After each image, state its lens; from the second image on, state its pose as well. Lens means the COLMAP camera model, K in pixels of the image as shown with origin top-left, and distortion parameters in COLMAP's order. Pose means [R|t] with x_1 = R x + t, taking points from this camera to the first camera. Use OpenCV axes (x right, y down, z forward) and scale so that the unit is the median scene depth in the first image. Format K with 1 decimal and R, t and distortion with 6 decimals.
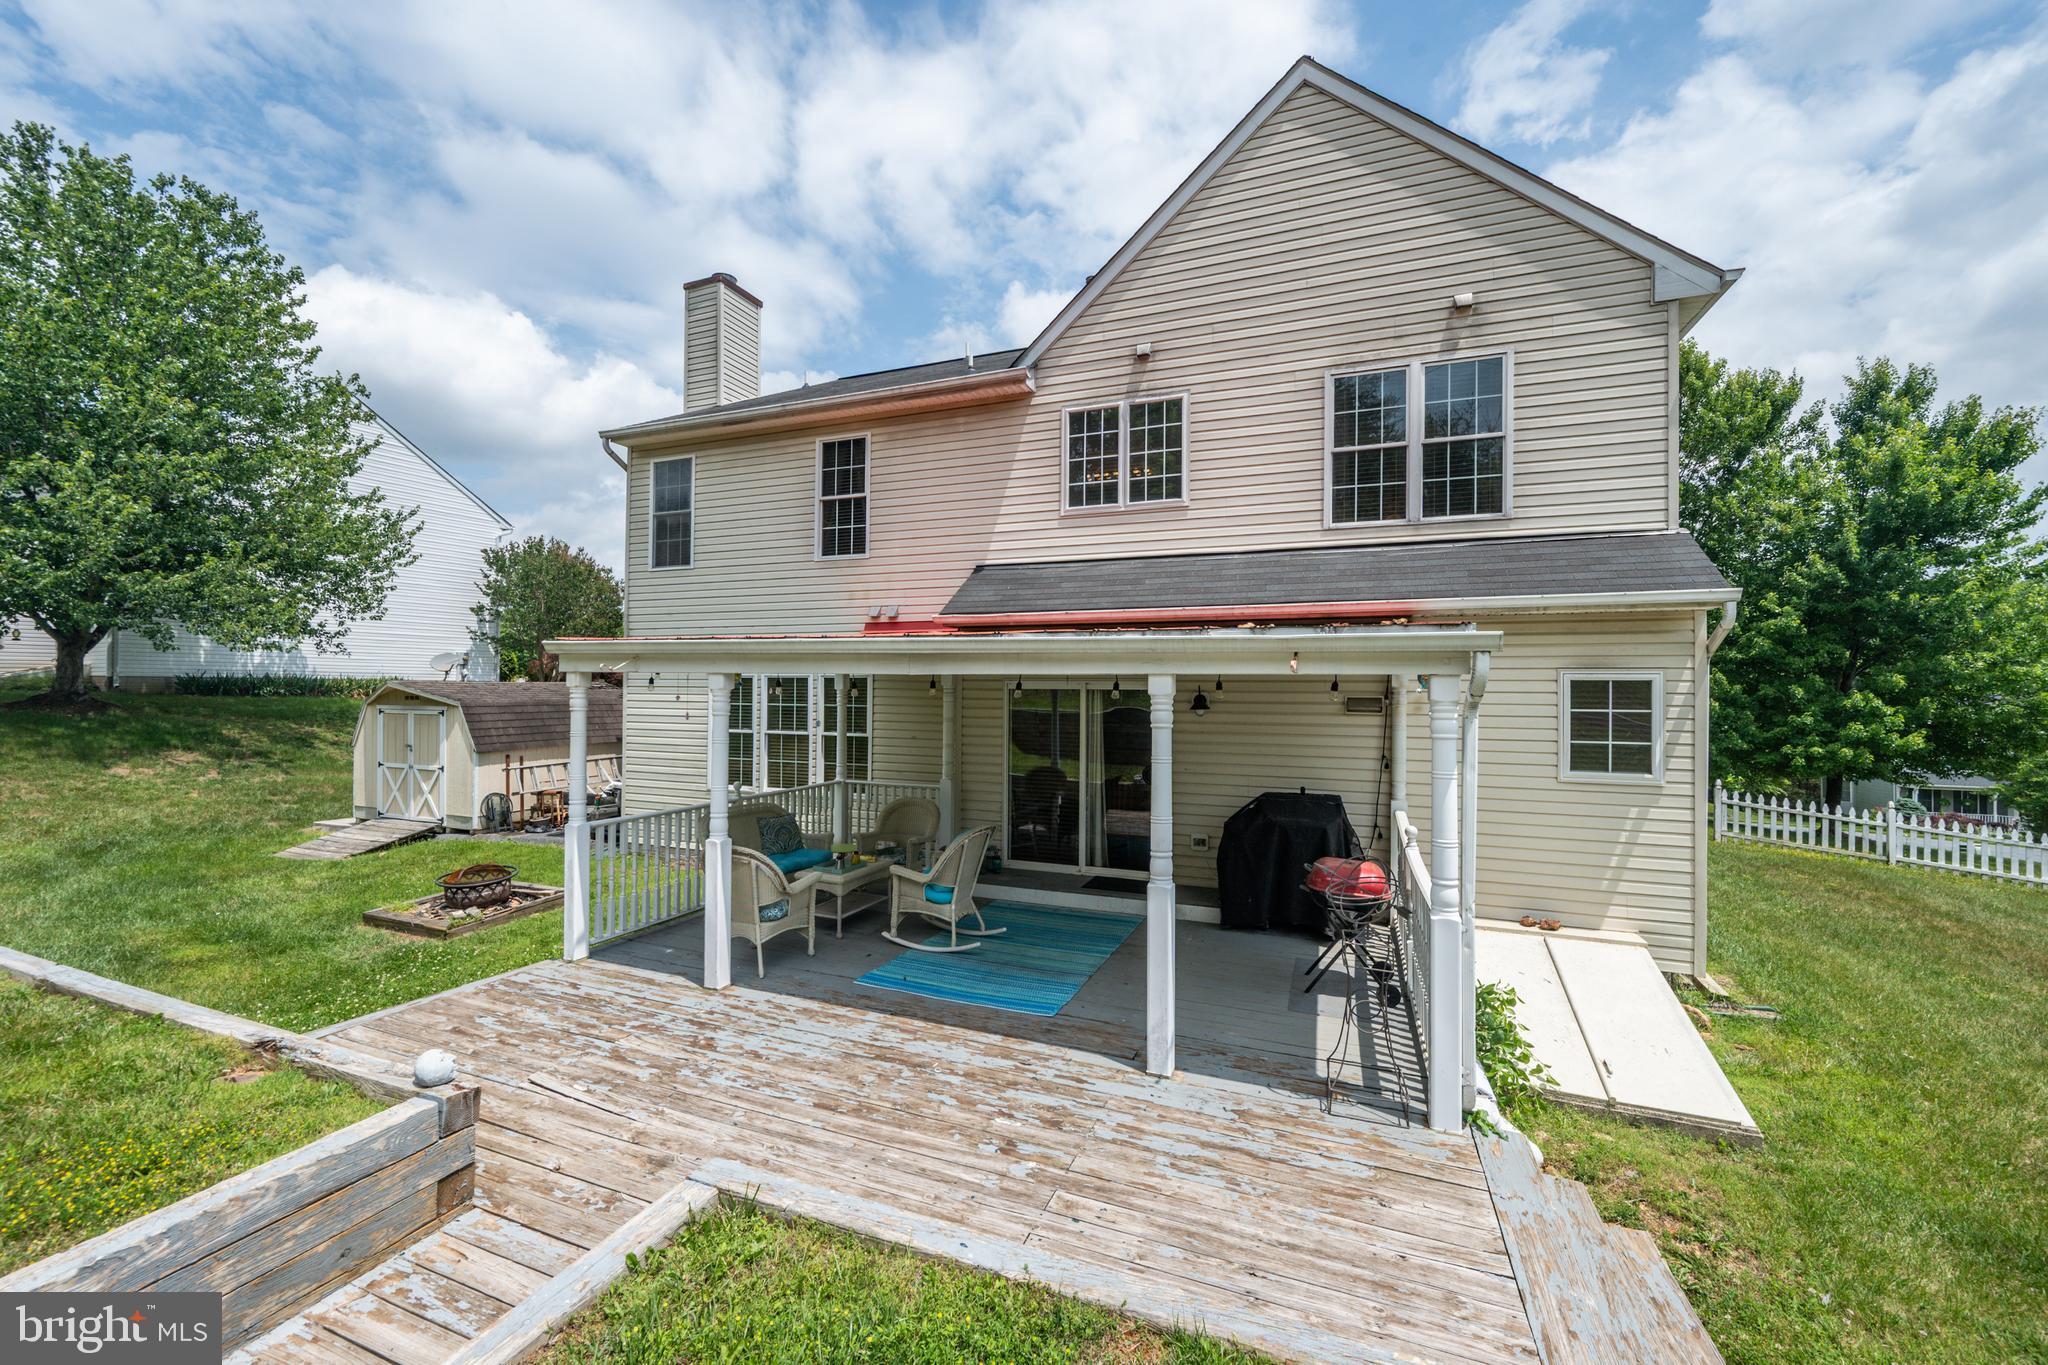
lens RADIAL K [[806.2, 0, 1022.1], [0, 806.2, 680.8], [0, 0, 1]] dist [-0.001105, 0.000273]
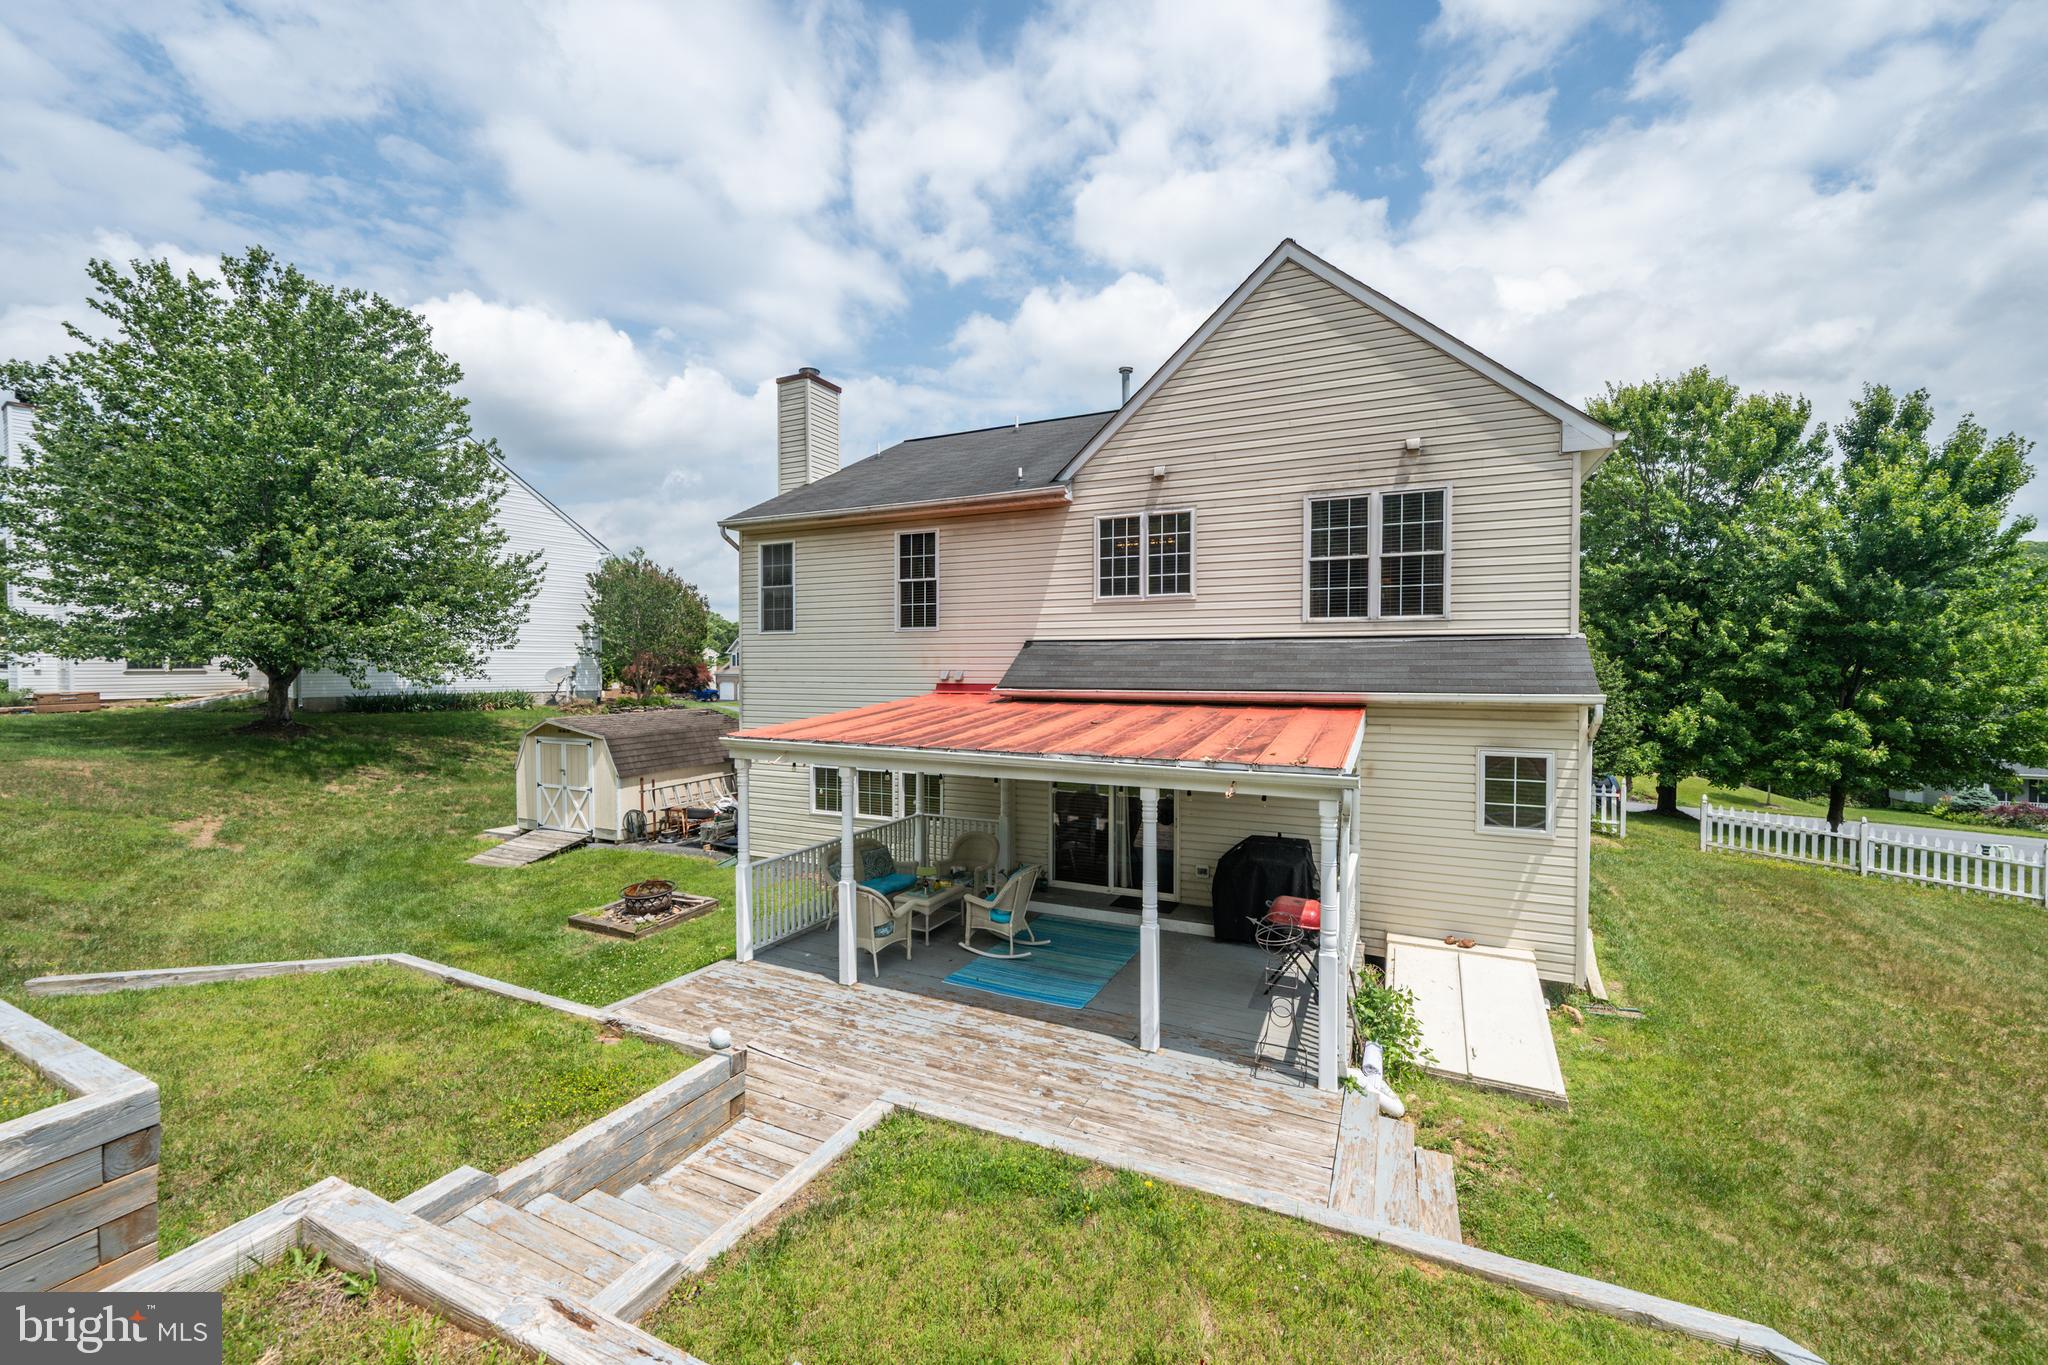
lens RADIAL K [[813.6, 0, 1024.5], [0, 813.6, 675.3], [0, 0, 1]] dist [-0.000718, -0.000138]
pose [[0.998080, -0.007227, -0.061514, 0.022347], [0.008898, 0.999598, 0.026933, -0.159397], [0.061295, -0.027429, 0.997743, -0.319817]]
